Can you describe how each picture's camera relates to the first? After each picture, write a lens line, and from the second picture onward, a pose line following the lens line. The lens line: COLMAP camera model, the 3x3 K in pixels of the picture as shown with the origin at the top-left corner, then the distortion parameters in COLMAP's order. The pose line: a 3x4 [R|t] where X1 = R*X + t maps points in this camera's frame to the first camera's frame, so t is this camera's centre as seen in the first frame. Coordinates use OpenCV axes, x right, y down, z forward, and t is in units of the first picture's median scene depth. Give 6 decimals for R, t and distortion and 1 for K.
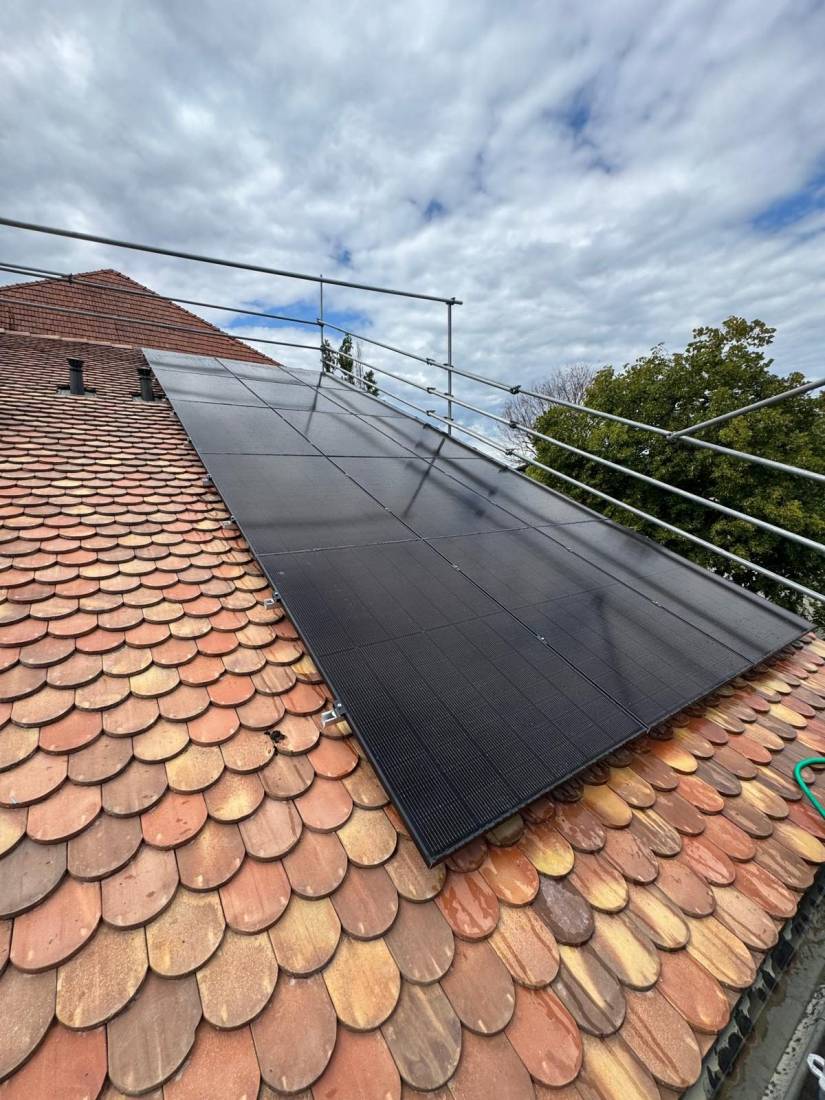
lens RADIAL K [[440.5, 0, 415.1], [0, 440.5, 549.1], [0, 0, 1]] dist [0.000368, 0.000338]
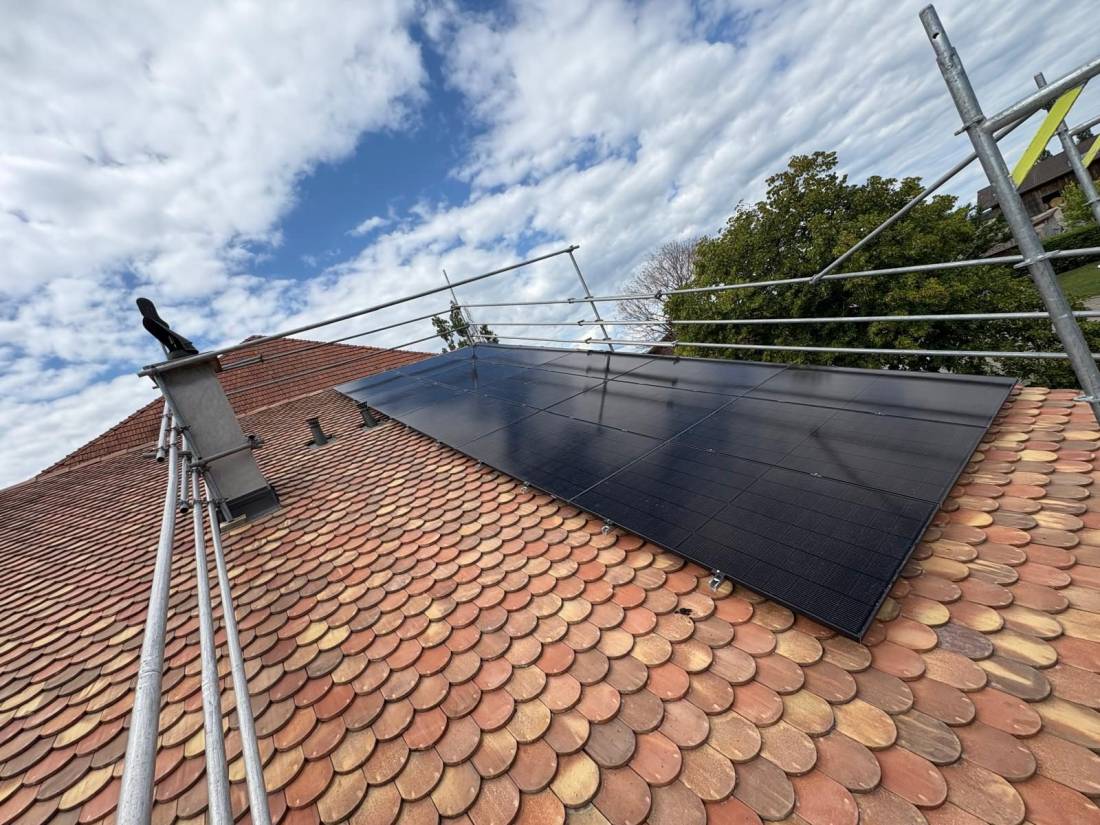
lens RADIAL K [[440.5, 0, 549.3], [0, 440.5, 410.8], [0, 0, 1]] dist [0.000368, 0.000338]
pose [[0.920901, -0.389129, -0.022813, -0.248769], [0.382228, 0.912948, -0.142925, -0.055512], [0.076443, 0.122900, 0.989471, -0.246530]]
